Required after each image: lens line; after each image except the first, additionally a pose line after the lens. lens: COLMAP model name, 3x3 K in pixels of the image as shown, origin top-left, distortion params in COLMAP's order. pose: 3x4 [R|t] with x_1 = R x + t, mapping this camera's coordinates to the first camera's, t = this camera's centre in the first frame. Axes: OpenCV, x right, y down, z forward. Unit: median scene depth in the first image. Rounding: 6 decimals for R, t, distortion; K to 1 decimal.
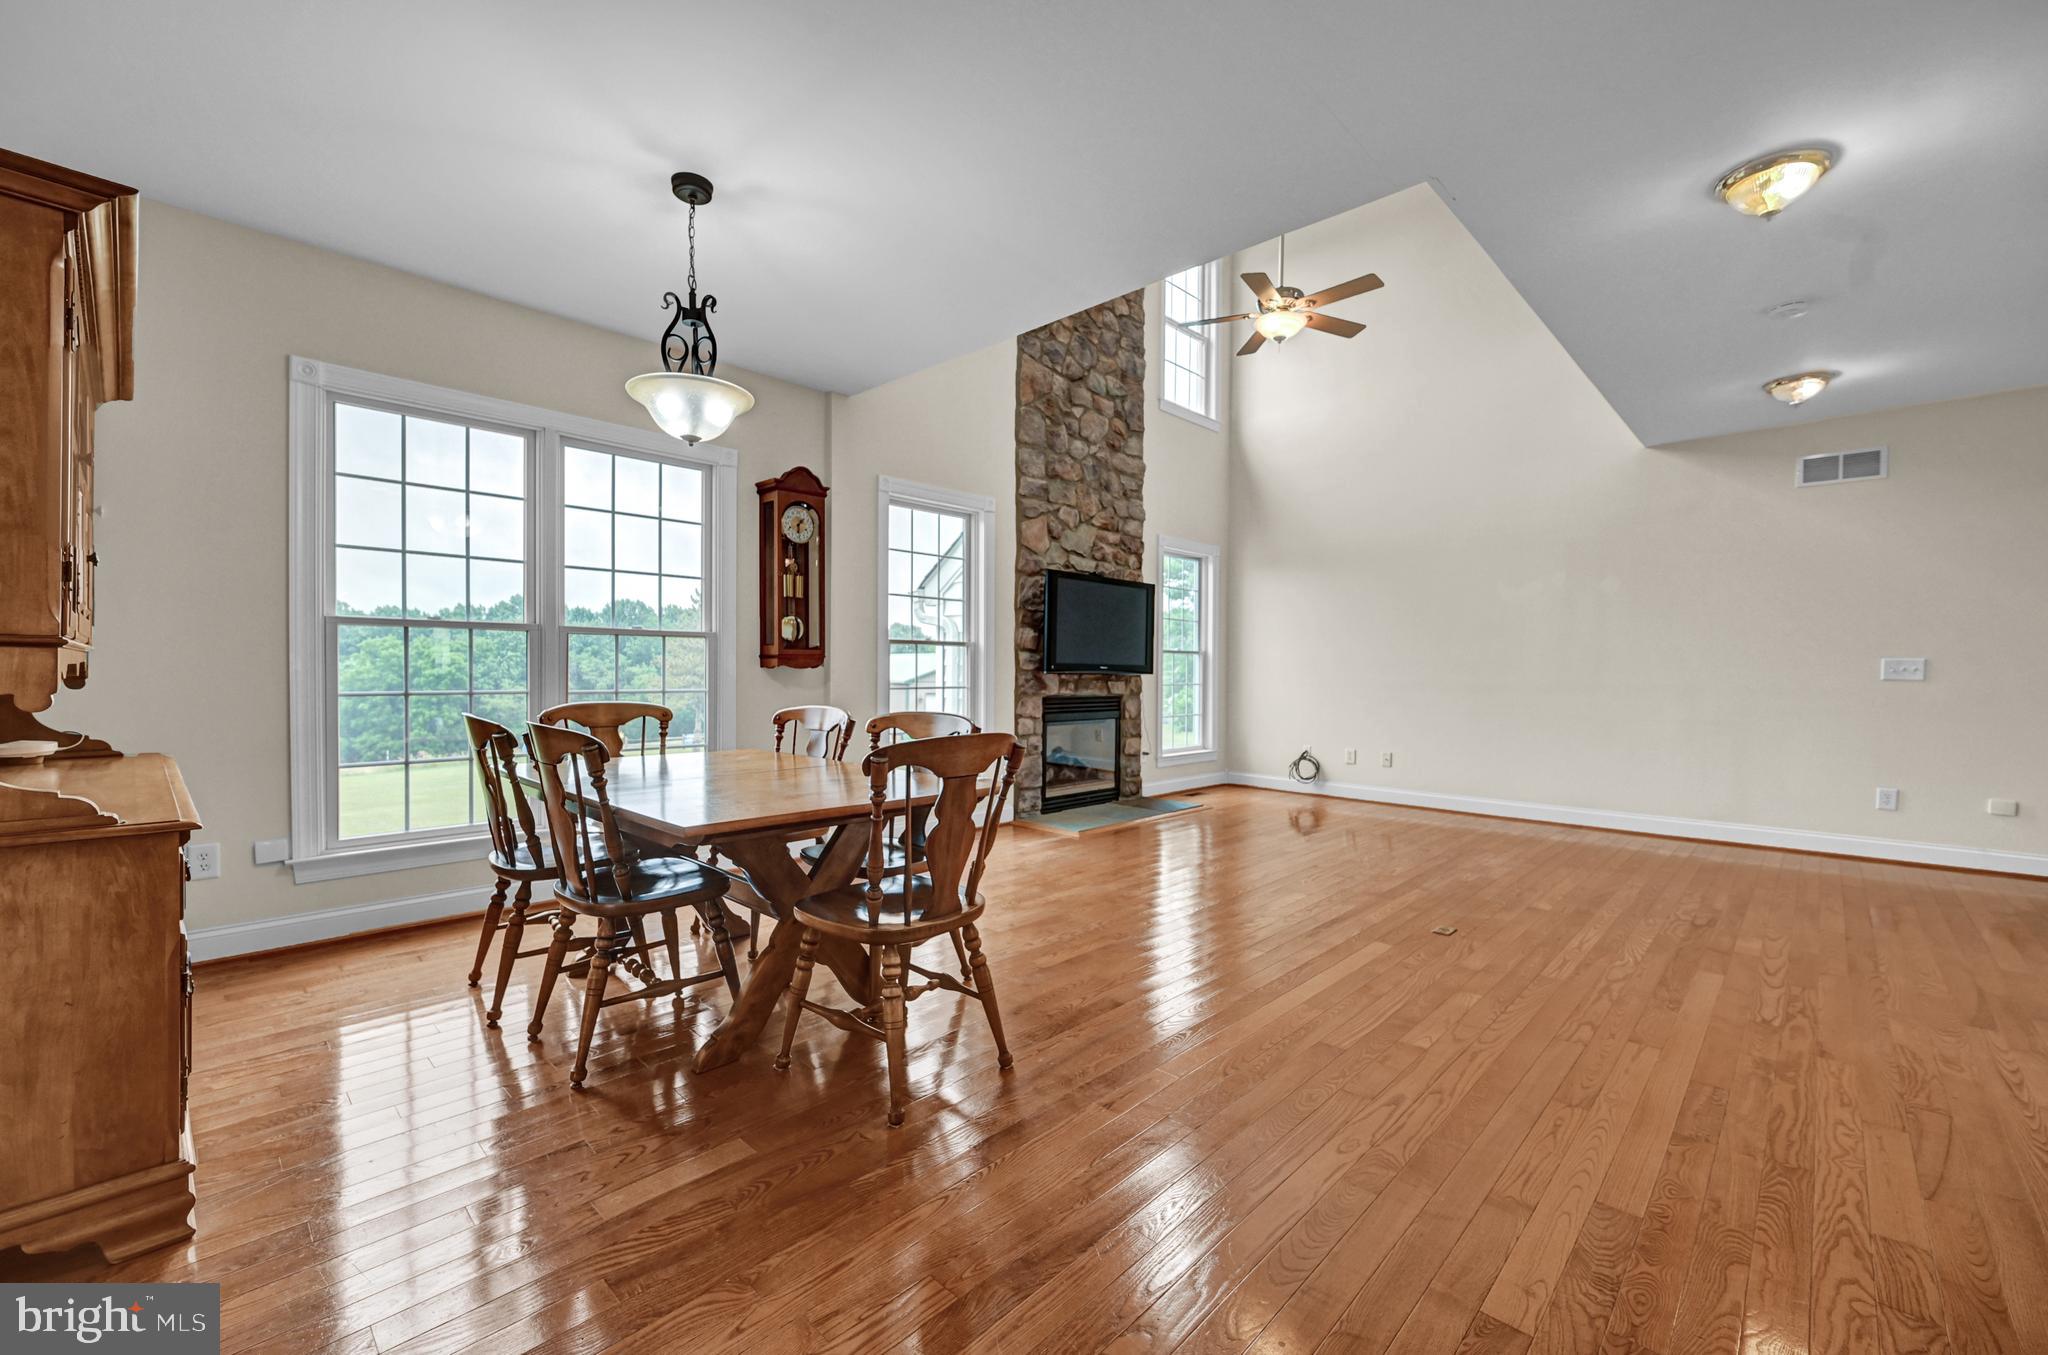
lens RADIAL K [[832.2, 0, 970.3], [0, 832.2, 683.1], [0, 0, 1]] dist [-0.004009, -0.001000]
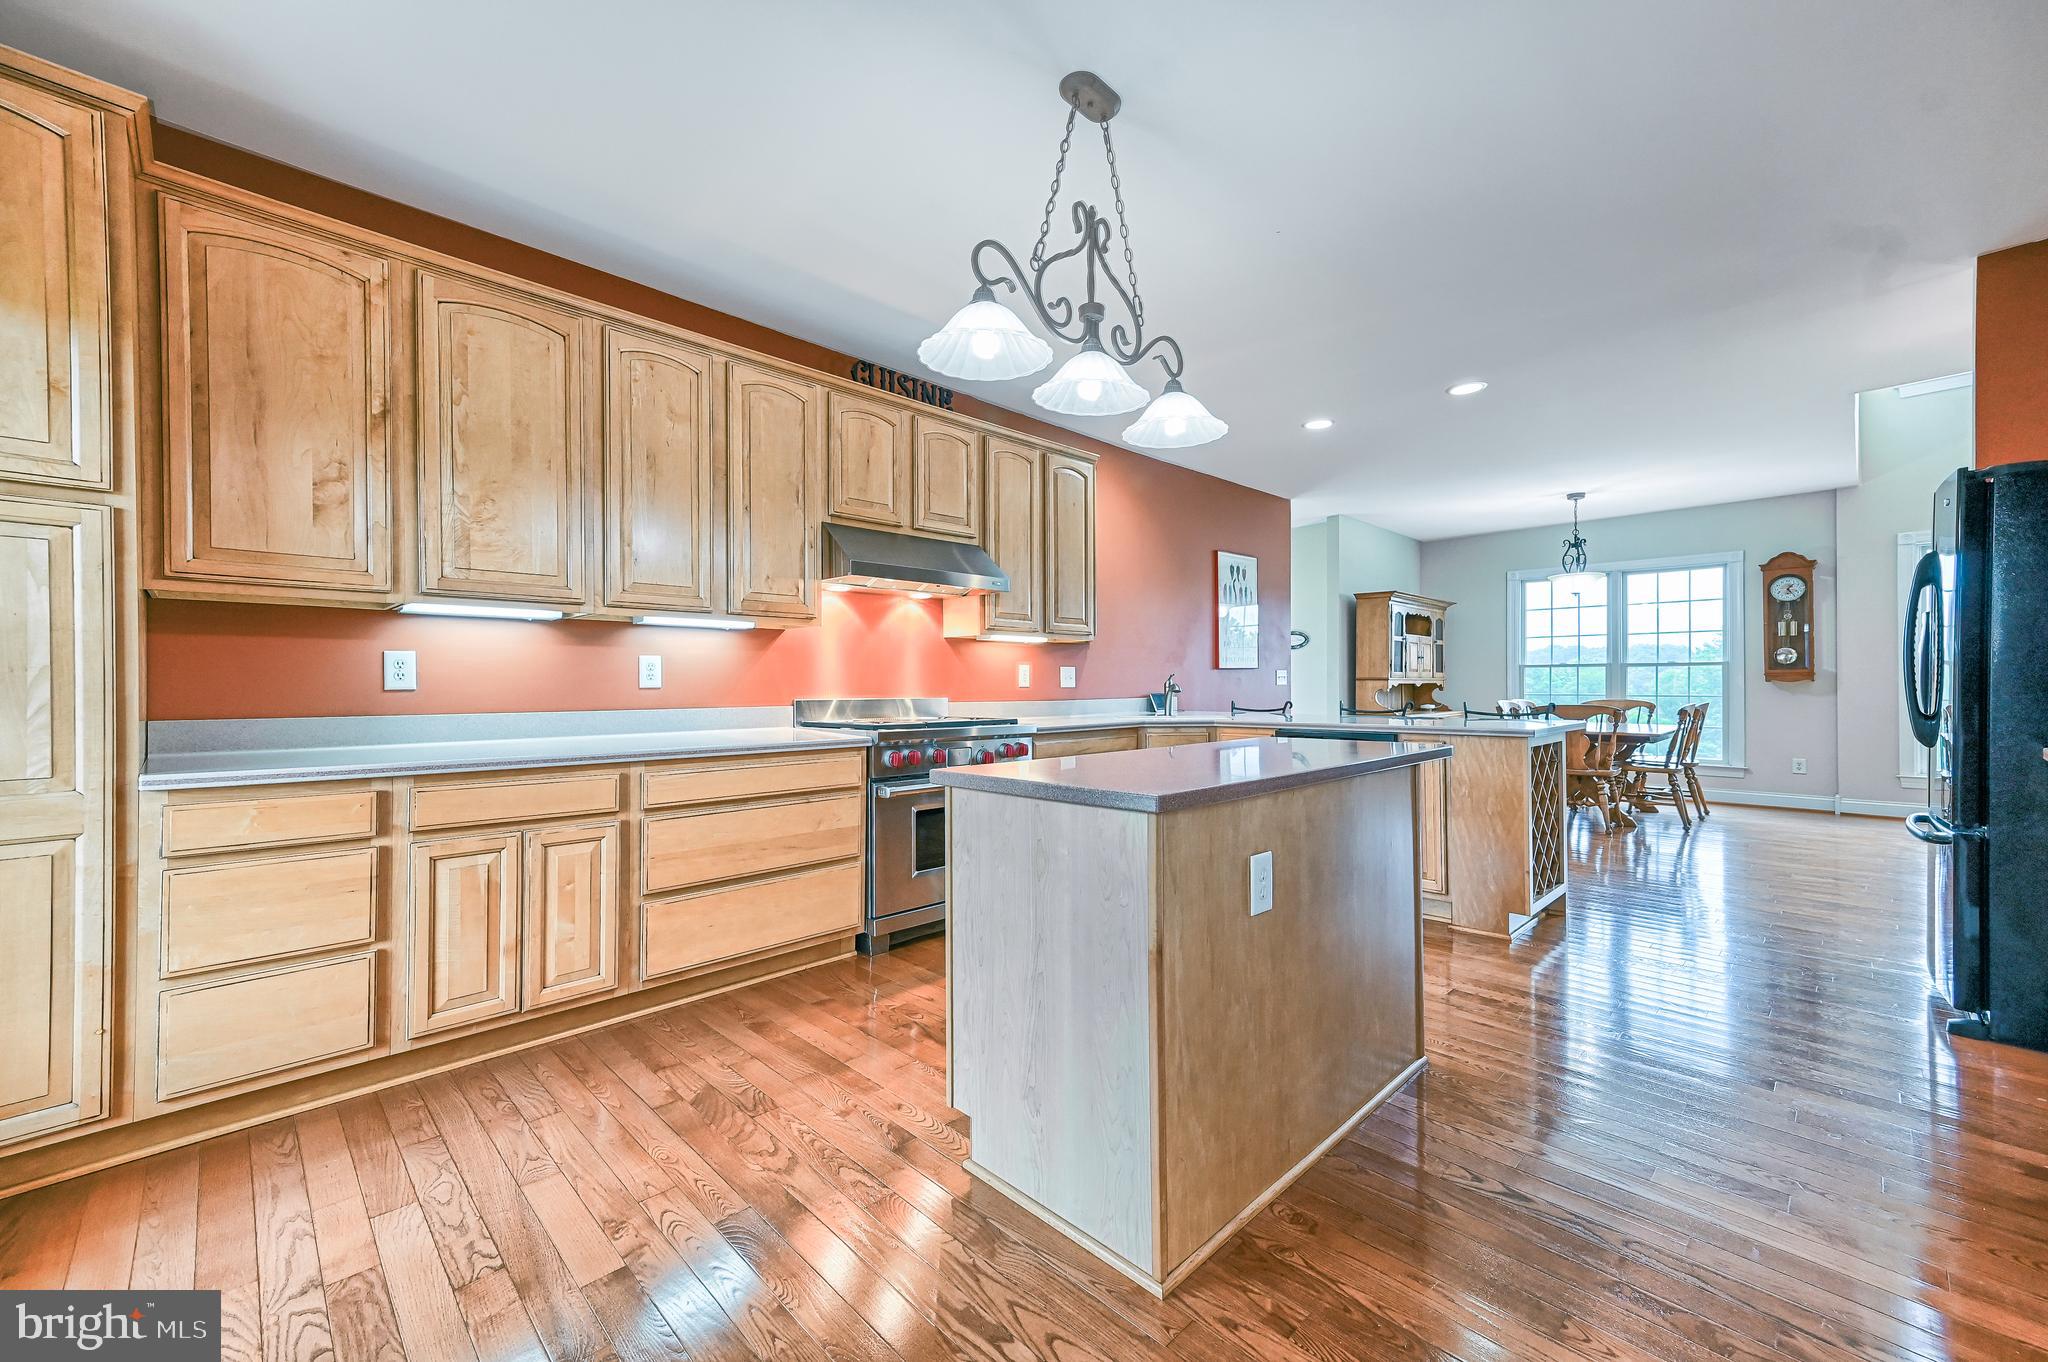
lens RADIAL K [[810.7, 0, 1023.4], [0, 810.7, 683.6], [0, 0, 1]] dist [-0.001421, 0.000003]
pose [[-0.016020, -0.011850, -0.999801, 0.949264], [-0.013271, 0.999844, -0.011638, 0.016137], [0.999784, 0.013082, -0.016175, -0.286233]]
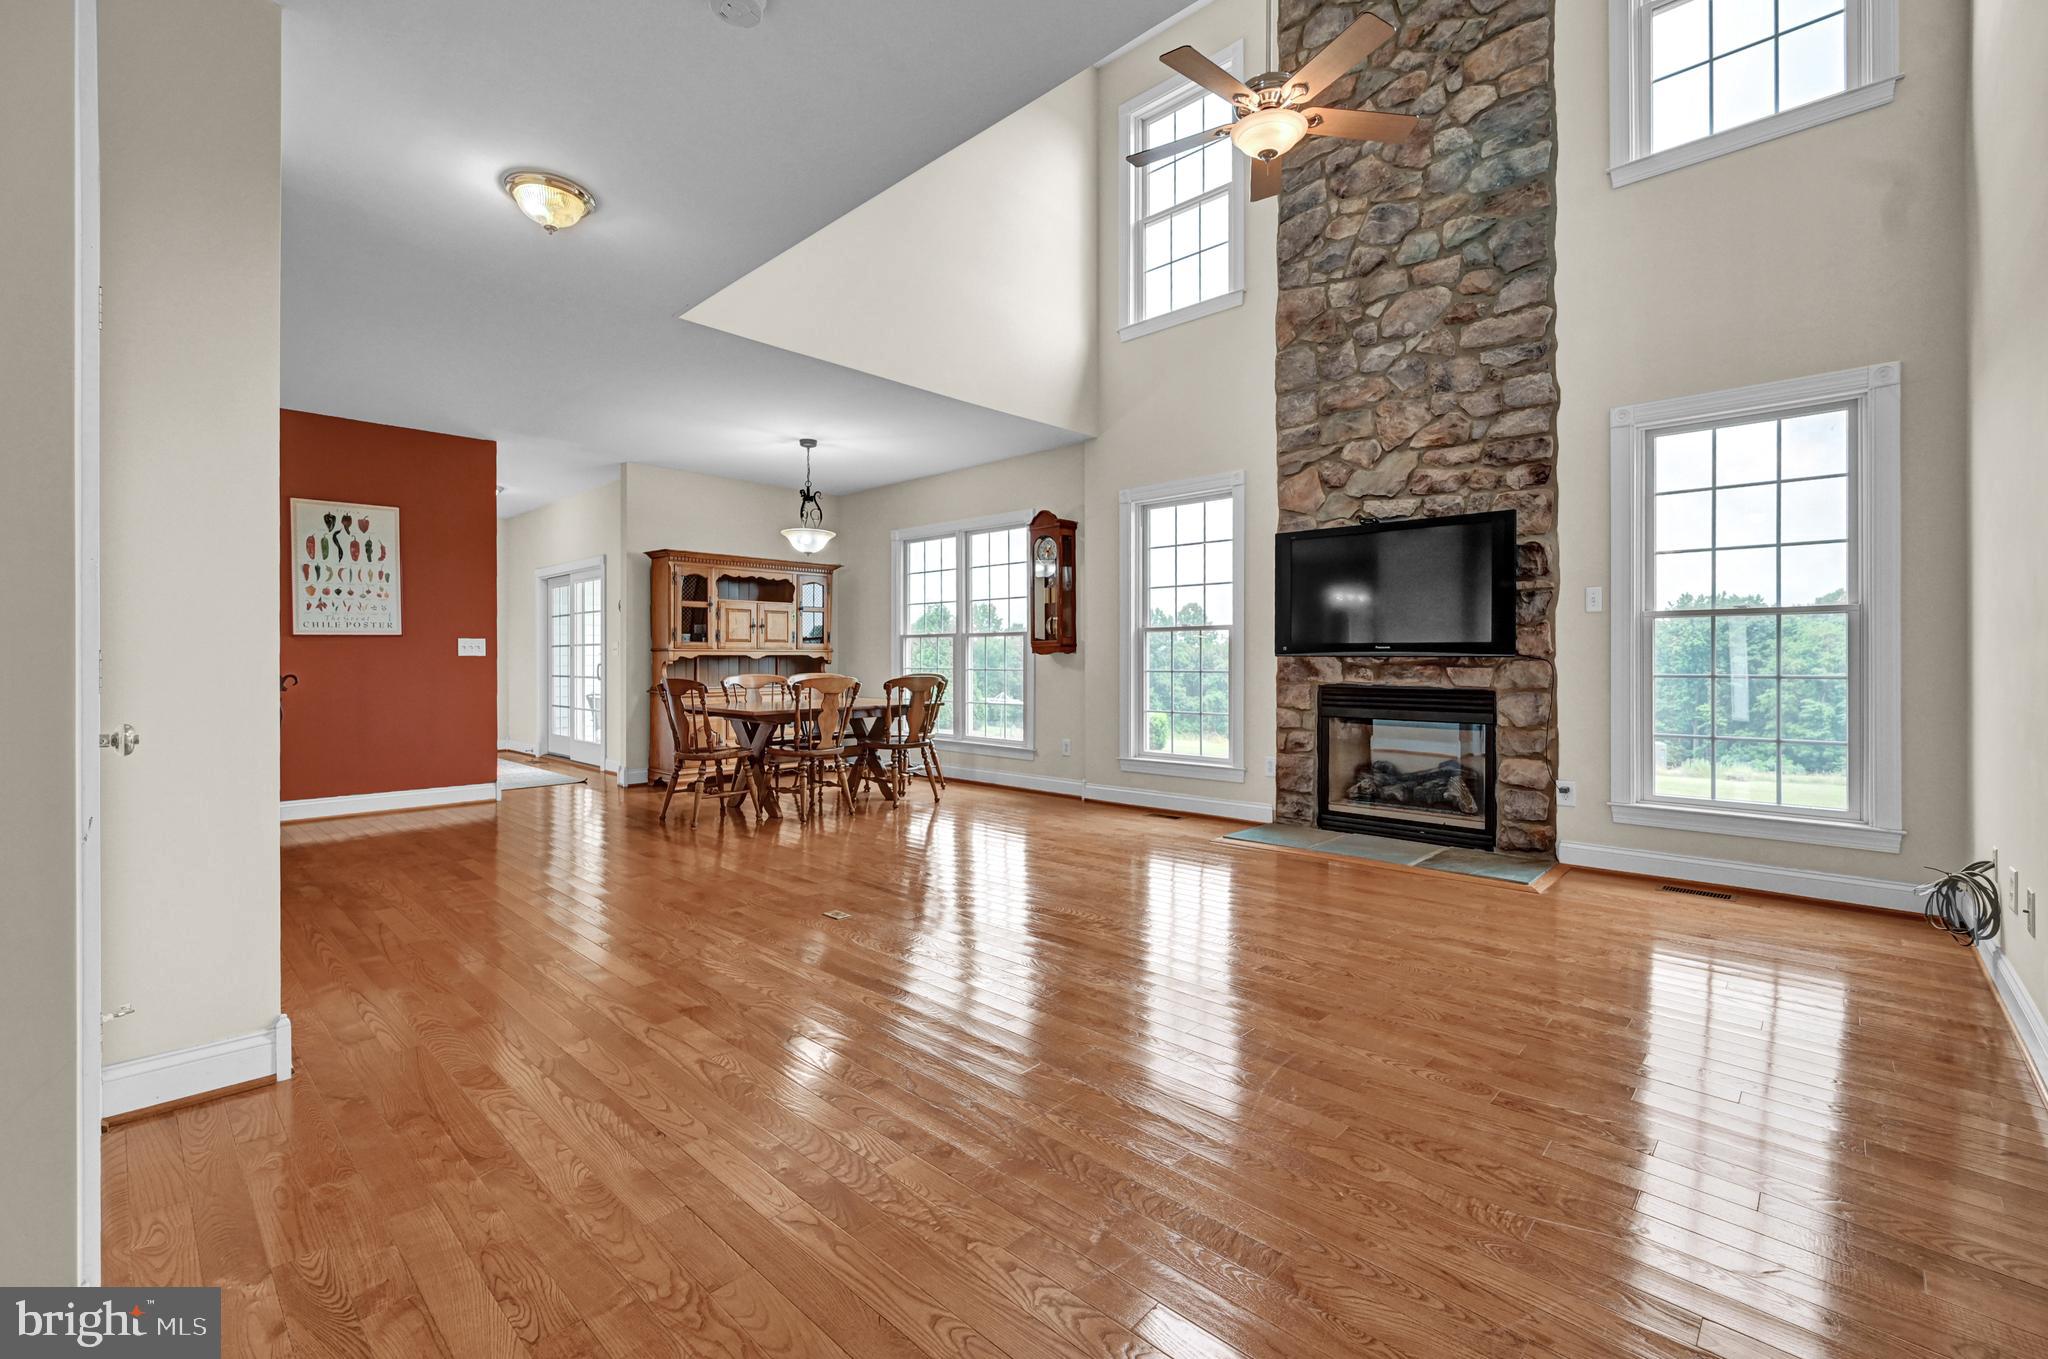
lens RADIAL K [[832.2, 0, 1031.4], [0, 832.2, 658.6], [0, 0, 1]] dist [-0.004009, -0.001000]
pose [[0.062047, -0.008031, -0.998041, 0.852877], [-0.014788, 0.999850, -0.008965, 0.002152], [0.997964, 0.015315, 0.061919, 0.640048]]
